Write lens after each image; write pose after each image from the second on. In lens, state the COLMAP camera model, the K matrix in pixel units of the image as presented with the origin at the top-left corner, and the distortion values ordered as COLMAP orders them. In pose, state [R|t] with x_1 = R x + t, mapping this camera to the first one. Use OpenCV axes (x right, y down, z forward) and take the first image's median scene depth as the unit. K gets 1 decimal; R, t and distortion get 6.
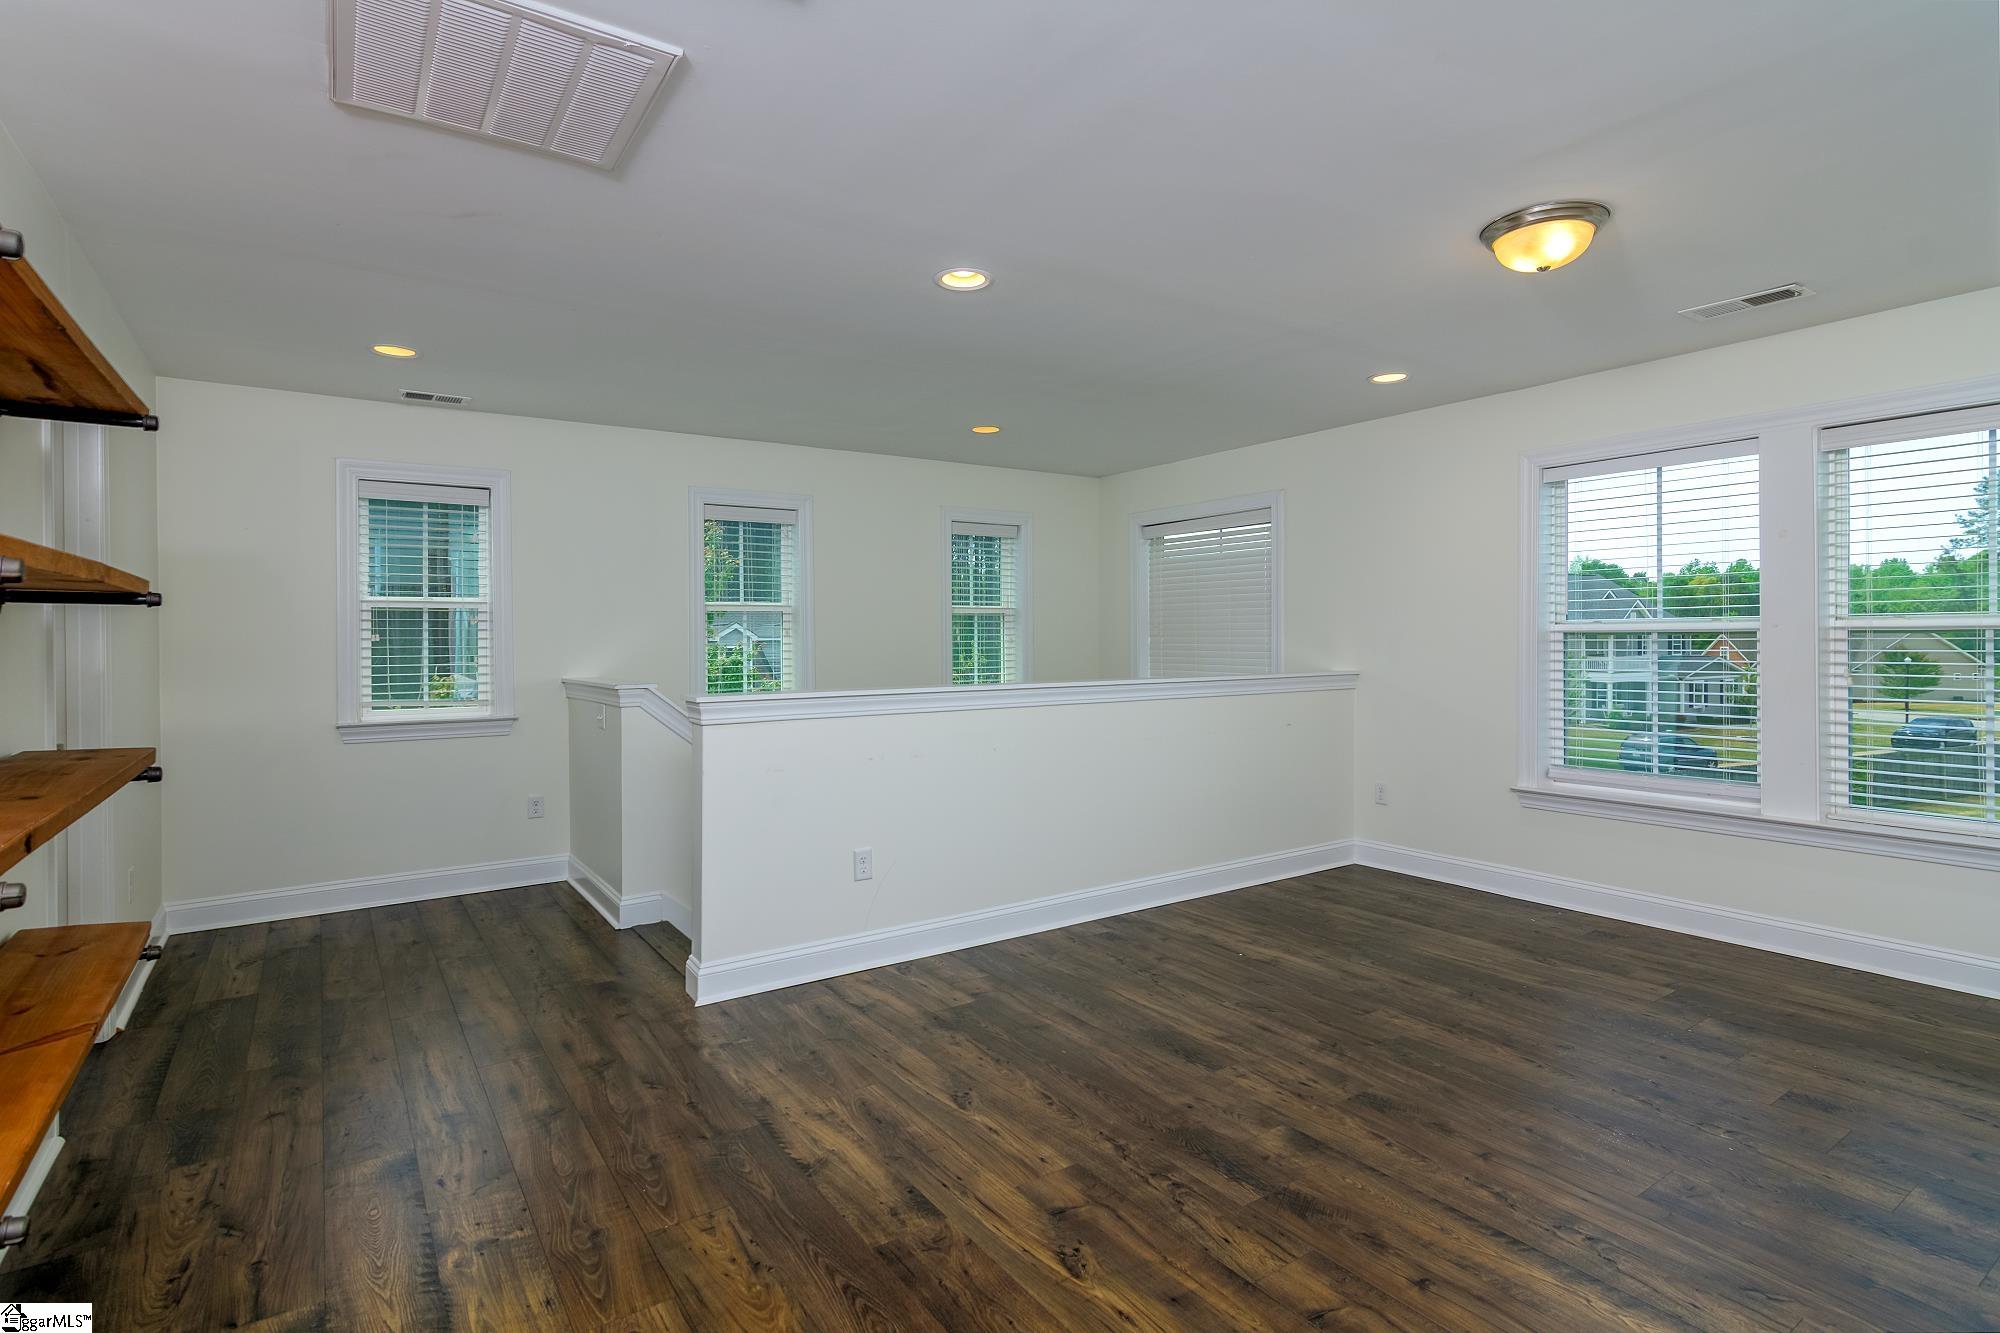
lens RADIAL K [[966.4, 0, 1011.8], [0, 966.4, 650.8], [0, 0, 1]] dist [-0.001503, 0.000142]
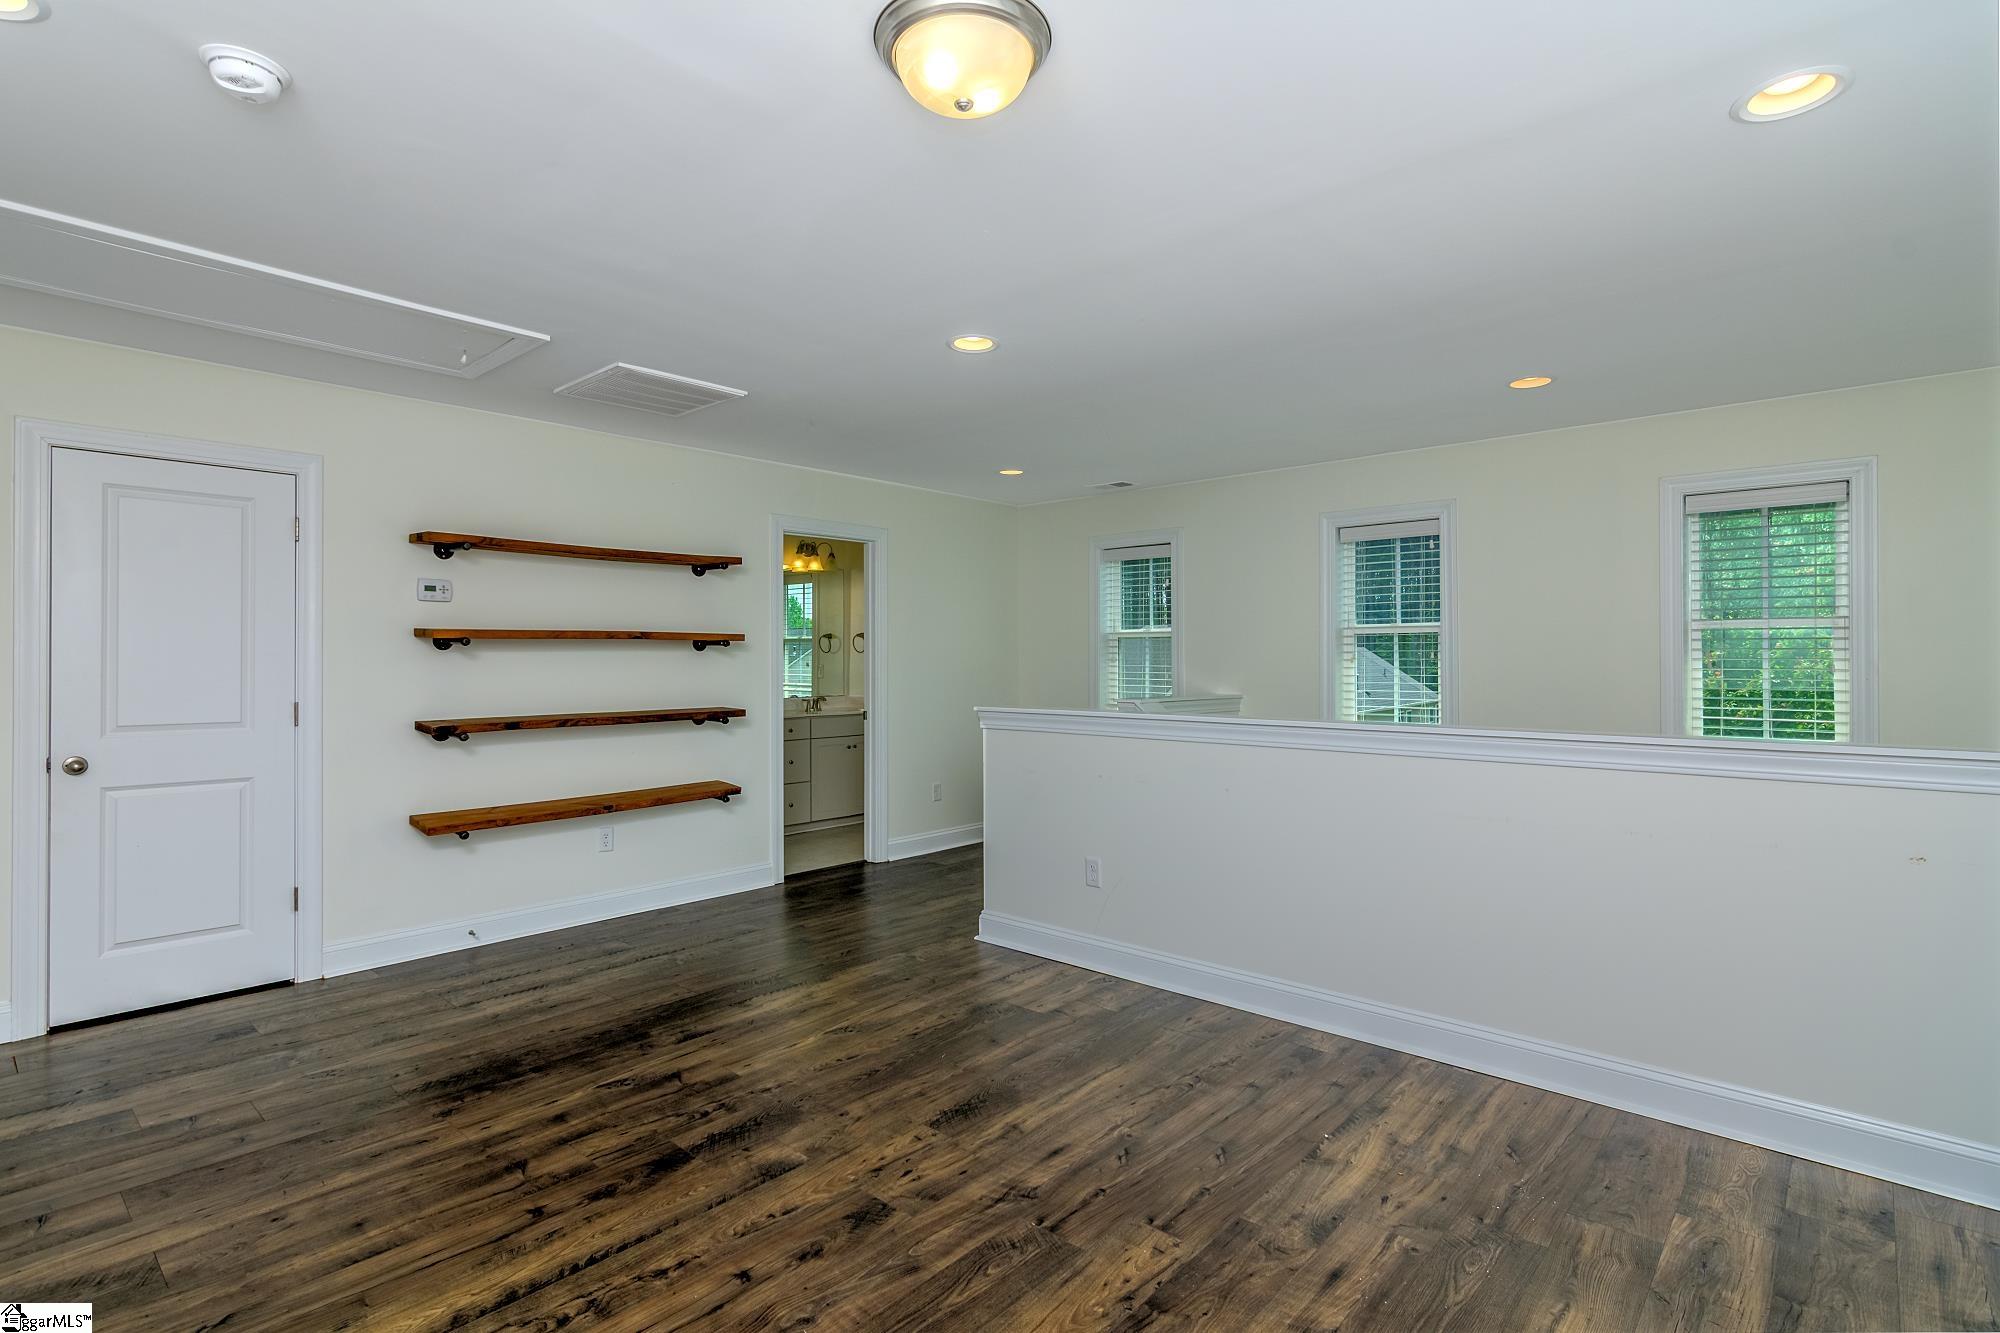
lens RADIAL K [[966.4, 0, 1011.8], [0, 966.4, 650.8], [0, 0, 1]] dist [-0.001503, 0.000142]
pose [[0.248202, -0.002531, -0.968705, 1.123677], [-0.015447, 0.999859, -0.006570, -0.023593], [0.968585, 0.016594, 0.248128, 0.821682]]
